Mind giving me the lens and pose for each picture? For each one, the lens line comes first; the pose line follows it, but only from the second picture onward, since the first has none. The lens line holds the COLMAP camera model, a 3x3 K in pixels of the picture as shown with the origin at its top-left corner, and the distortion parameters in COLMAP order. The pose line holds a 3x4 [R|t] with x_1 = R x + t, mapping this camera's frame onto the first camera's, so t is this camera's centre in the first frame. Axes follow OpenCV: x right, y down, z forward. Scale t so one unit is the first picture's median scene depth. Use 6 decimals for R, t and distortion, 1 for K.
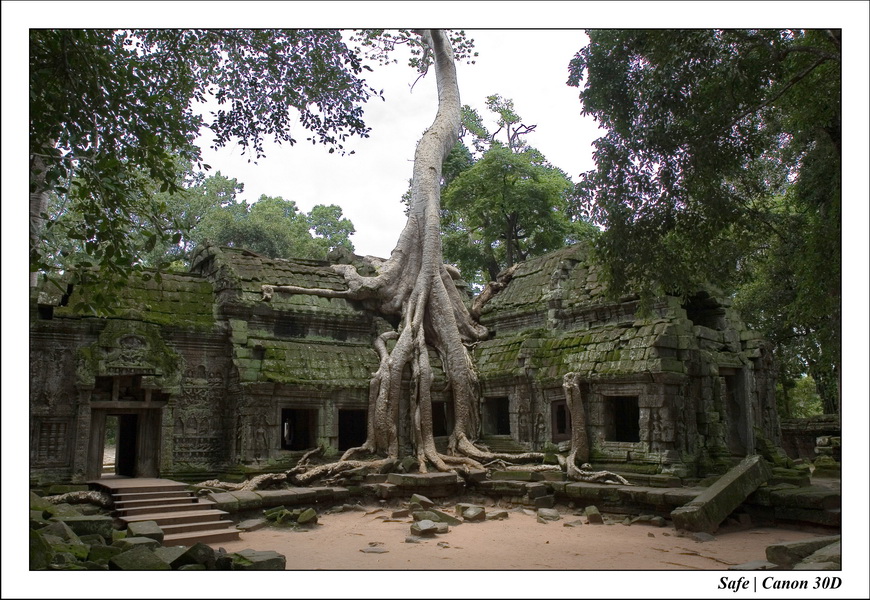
lens RADIAL K [[648.1, 0, 435.0], [0, 648.1, 300.0], [0, 0, 1]] dist [-0.089561, 0.118654]
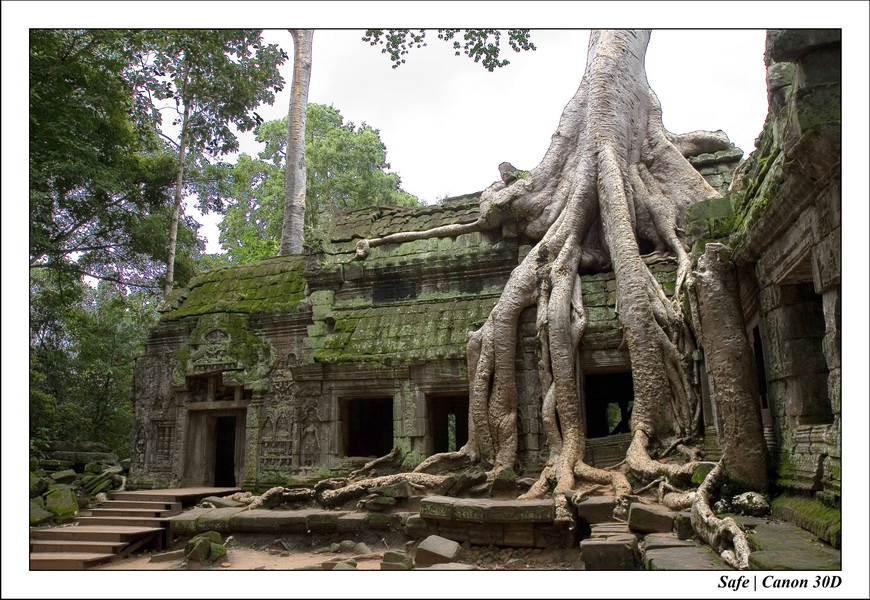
lens RADIAL K [[648.1, 0, 435.0], [0, 648.1, 300.0], [0, 0, 1]] dist [-0.089561, 0.118654]
pose [[0.589251, -0.190982, -0.785053, 0.400121], [0.166998, 0.979468, -0.112931, 0.156508], [0.790503, -0.064558, 0.609047, 0.635214]]
